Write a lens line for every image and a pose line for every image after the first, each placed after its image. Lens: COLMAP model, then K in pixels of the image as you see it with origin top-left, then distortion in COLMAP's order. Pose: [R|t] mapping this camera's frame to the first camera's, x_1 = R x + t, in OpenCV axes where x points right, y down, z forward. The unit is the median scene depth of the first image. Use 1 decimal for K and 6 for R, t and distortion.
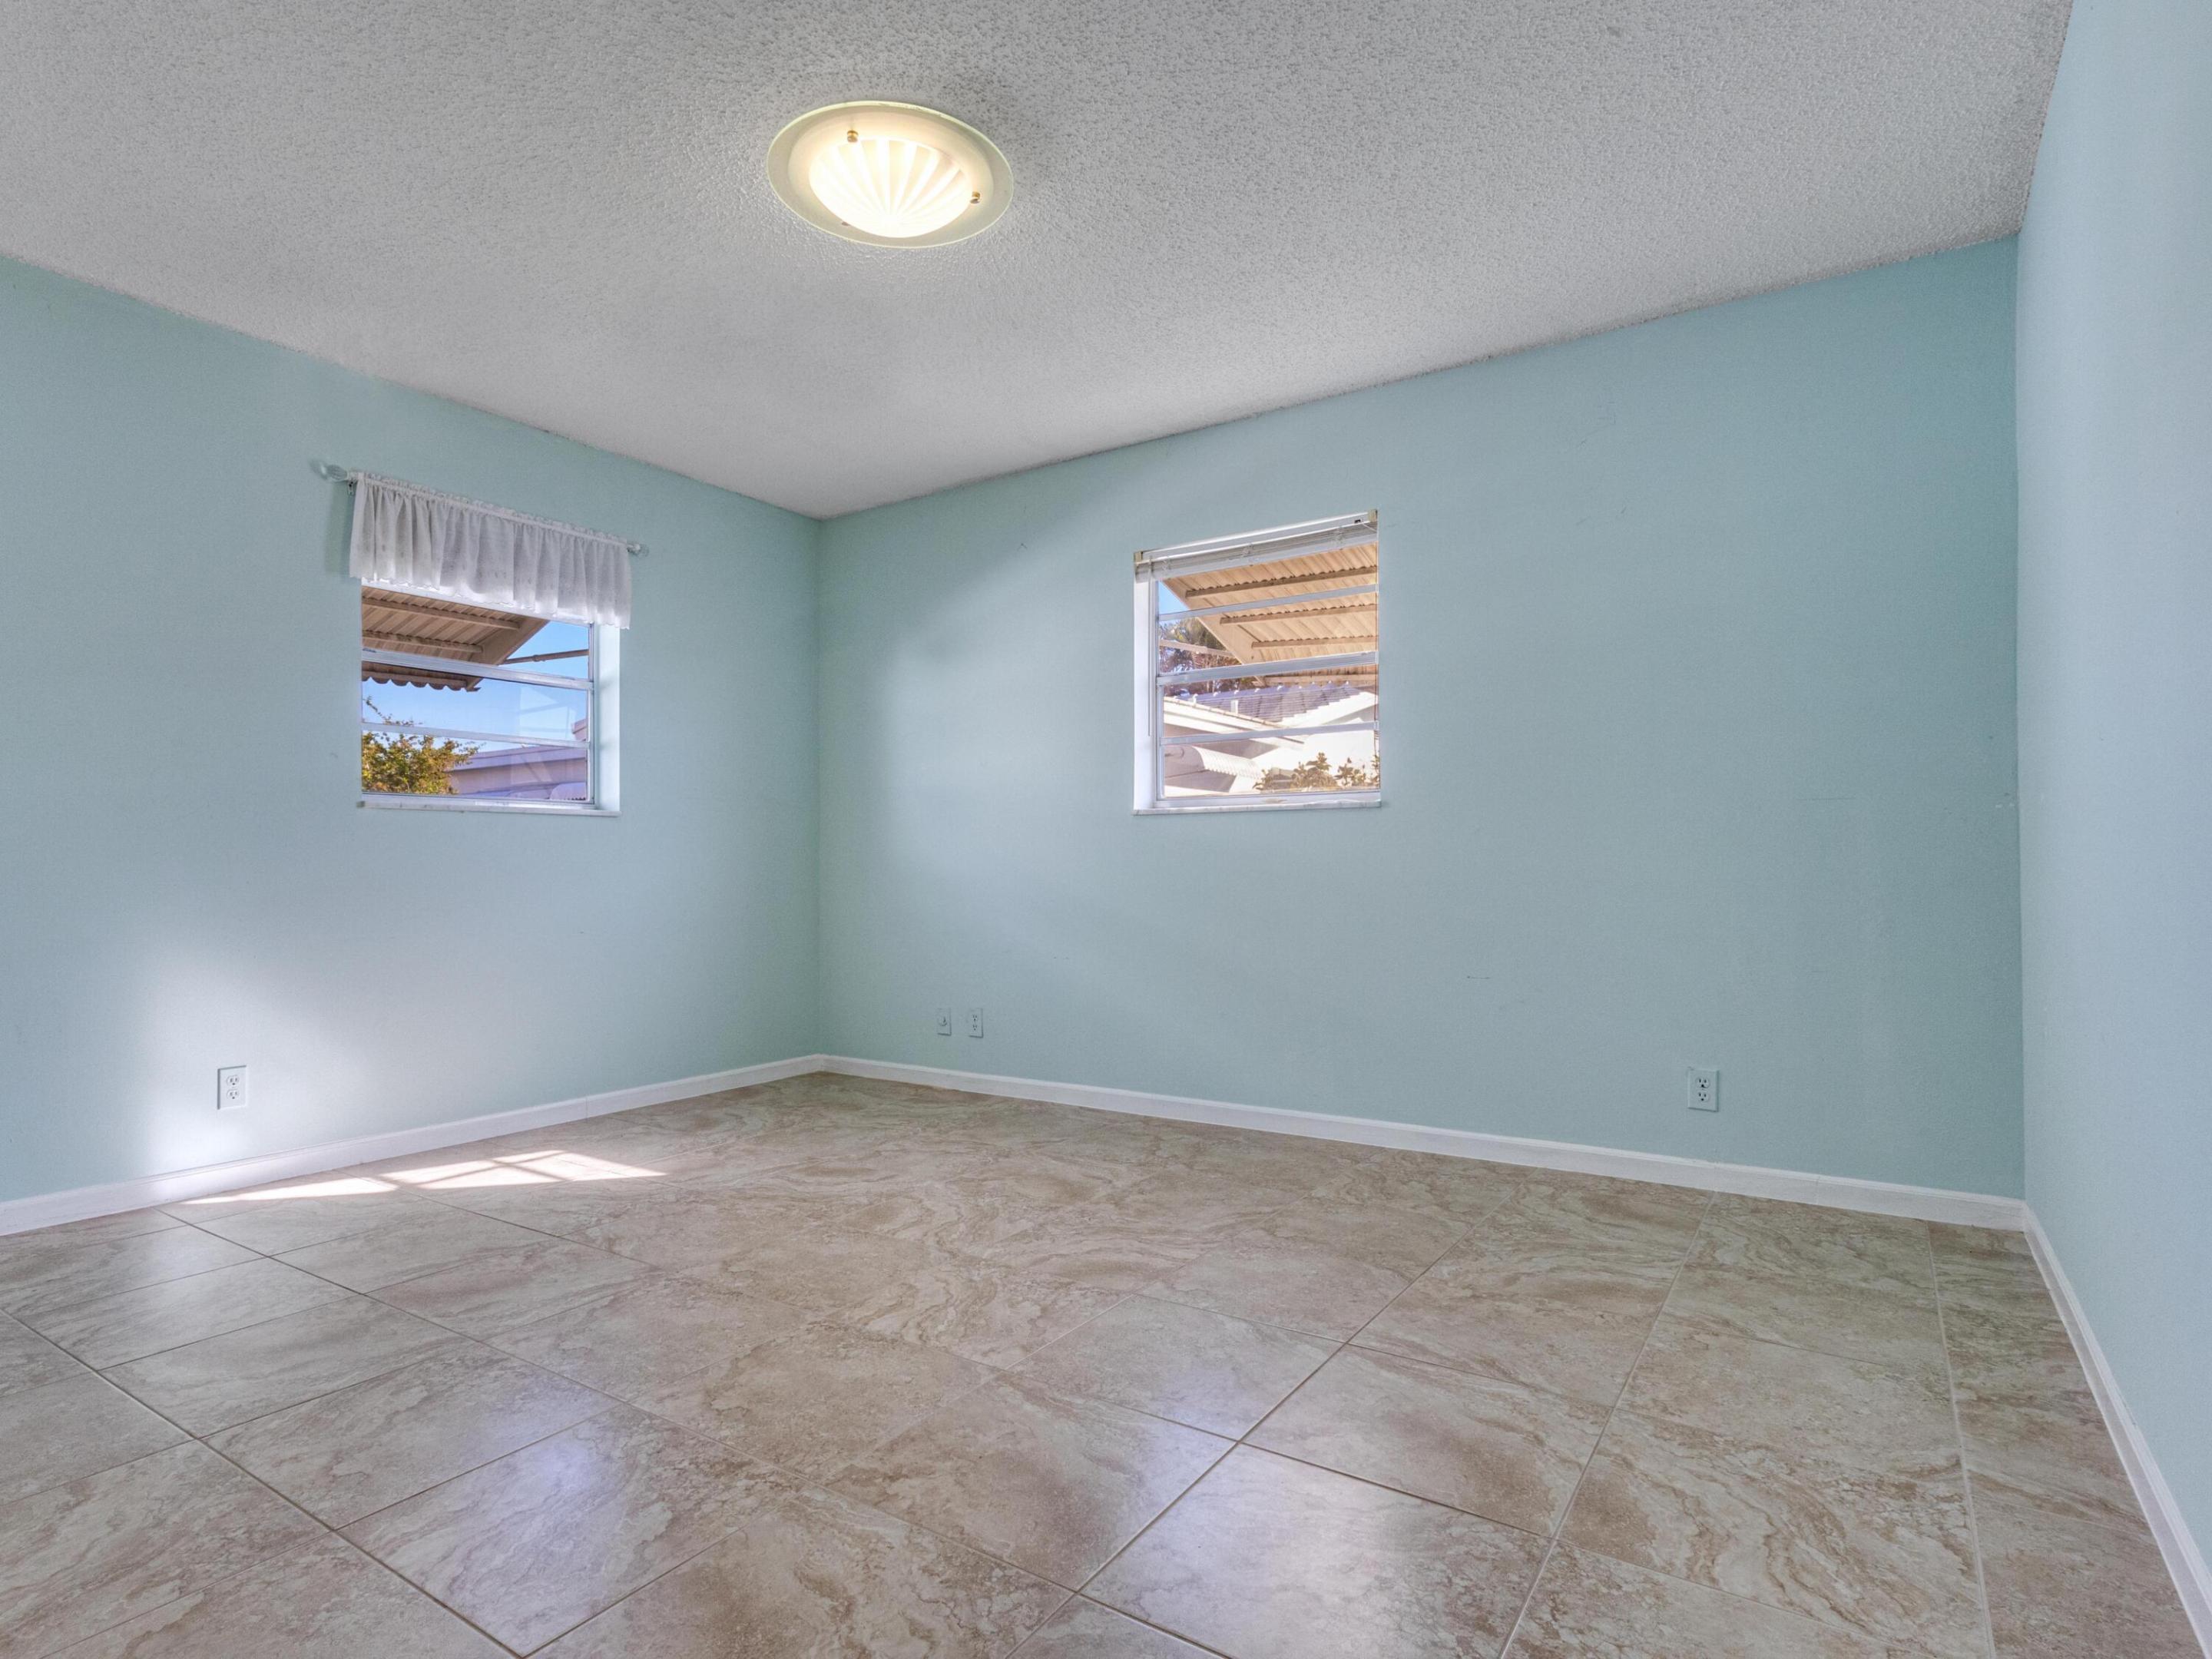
lens RADIAL K [[1149.4, 0, 1102.7], [0, 1149.4, 841.3], [0, 0, 1]] dist [0.003126, 0.000652]
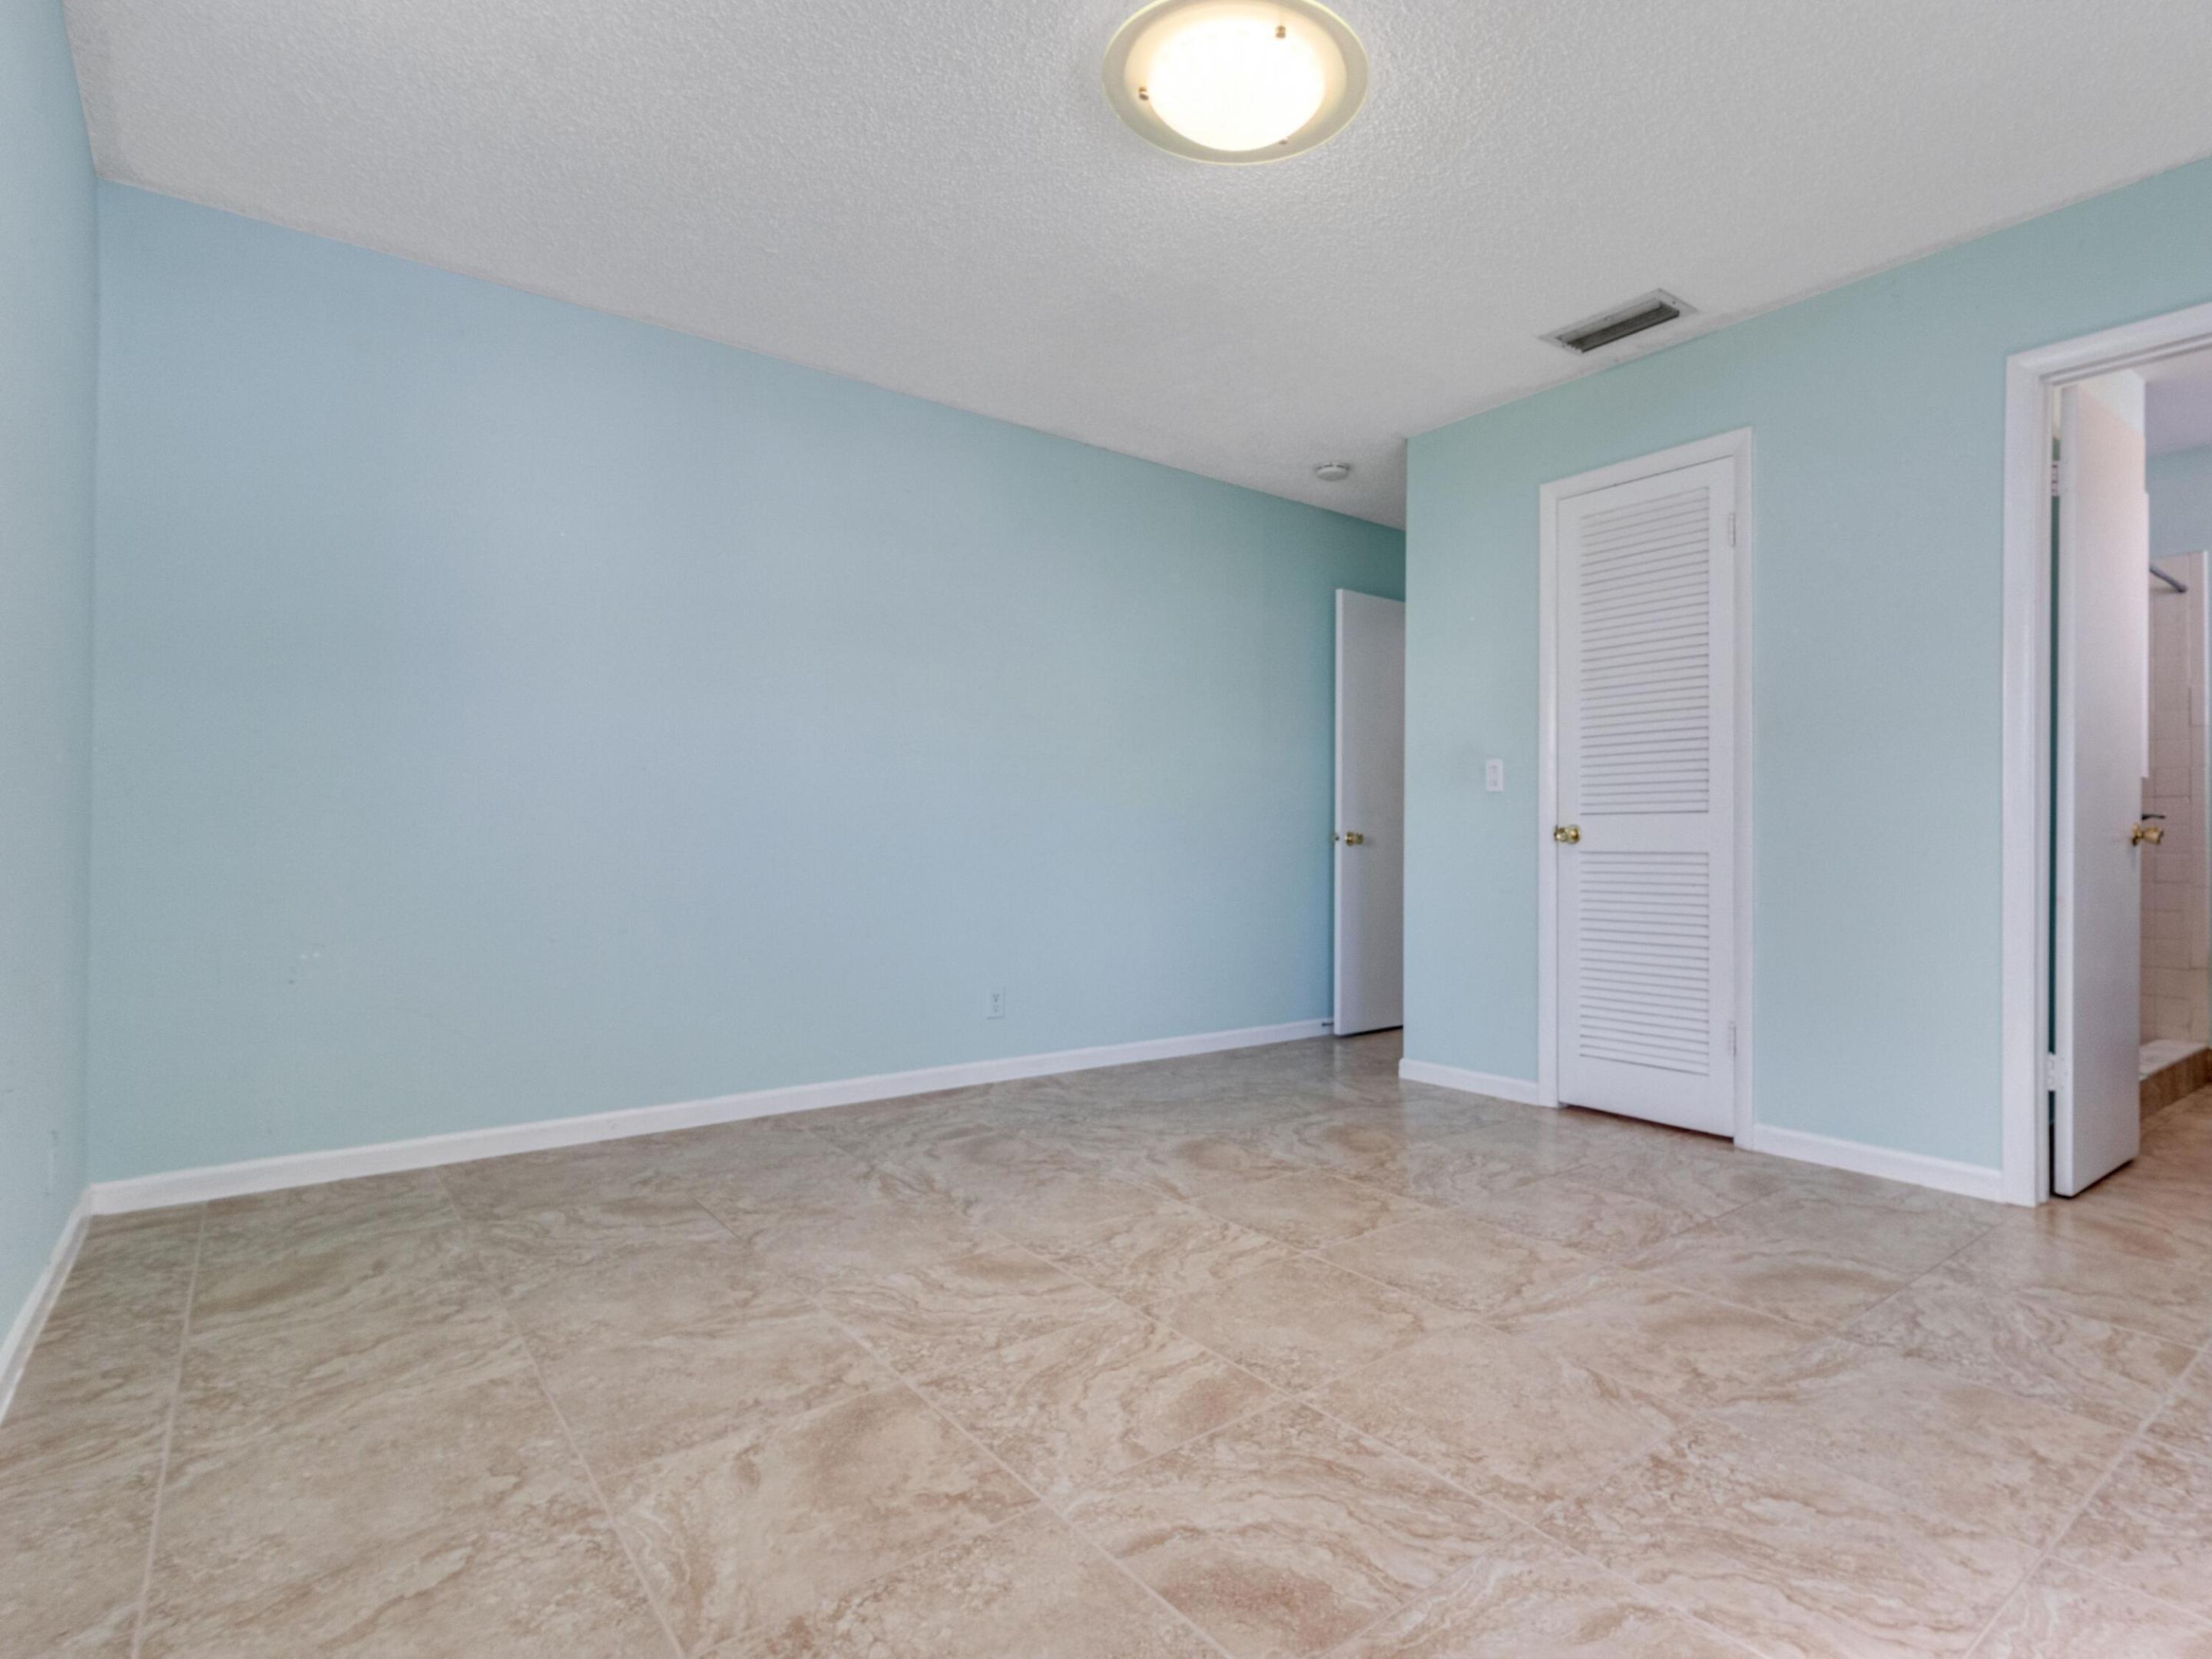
lens RADIAL K [[1149.4, 0, 1102.7], [0, 1149.4, 841.3], [0, 0, 1]] dist [0.003126, 0.000652]
pose [[-0.908843, 0.002333, 0.417132, -0.448338], [-0.007066, 0.999755, -0.020987, 0.040646], [-0.417078, -0.022021, -0.908604, 1.778152]]
